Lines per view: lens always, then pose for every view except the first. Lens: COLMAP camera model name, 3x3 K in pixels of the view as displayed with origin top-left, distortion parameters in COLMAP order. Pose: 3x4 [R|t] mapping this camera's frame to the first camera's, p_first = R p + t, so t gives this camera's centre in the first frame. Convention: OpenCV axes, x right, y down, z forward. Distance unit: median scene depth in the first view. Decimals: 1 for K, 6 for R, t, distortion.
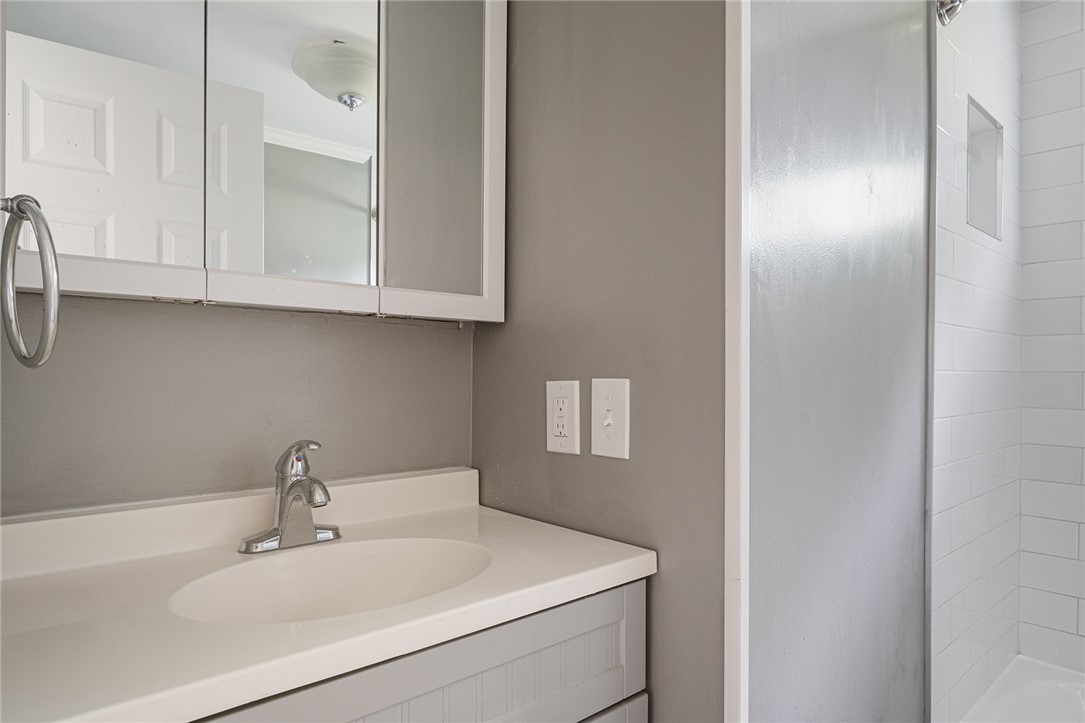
lens RADIAL K [[654.1, 0, 542.5], [0, 654.1, 361.5], [0, 0, 1]] dist [-0.001452, 0.000239]
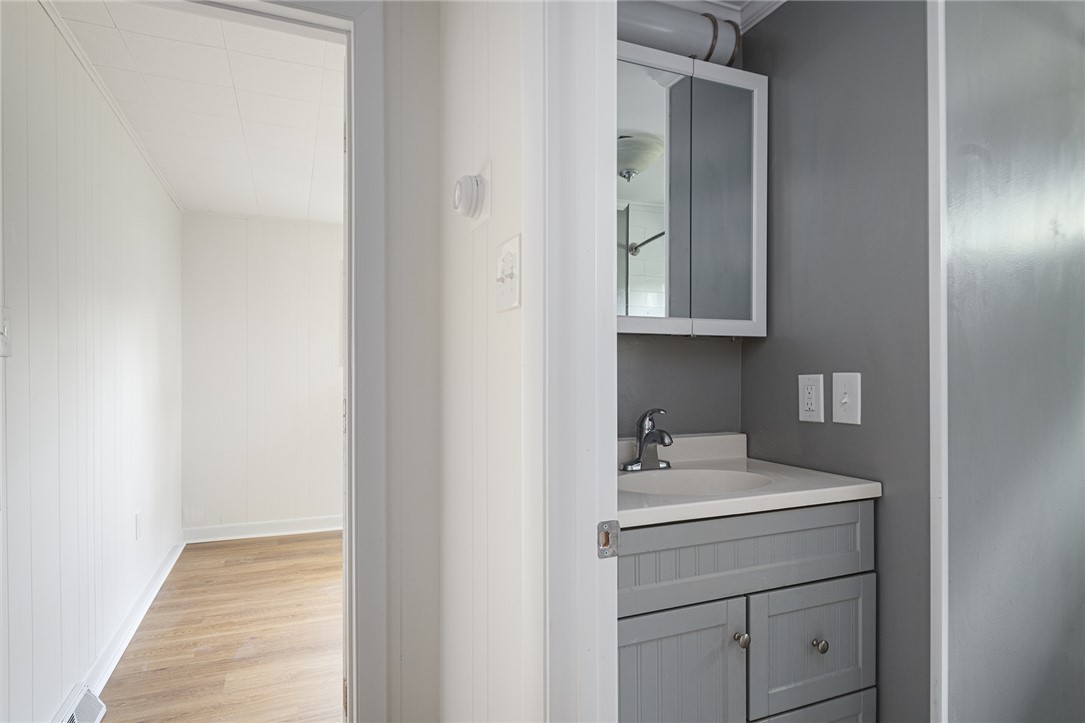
lens RADIAL K [[599.8, 0, 542.5], [0, 599.8, 361.5], [0, 0, 1]] dist [0.004682, -0.000134]
pose [[0.944506, -0.011788, -0.328283, -0.108291], [0.013508, 0.999904, 0.002958, -0.015283], [0.328217, -0.007228, 0.944575, -0.582904]]
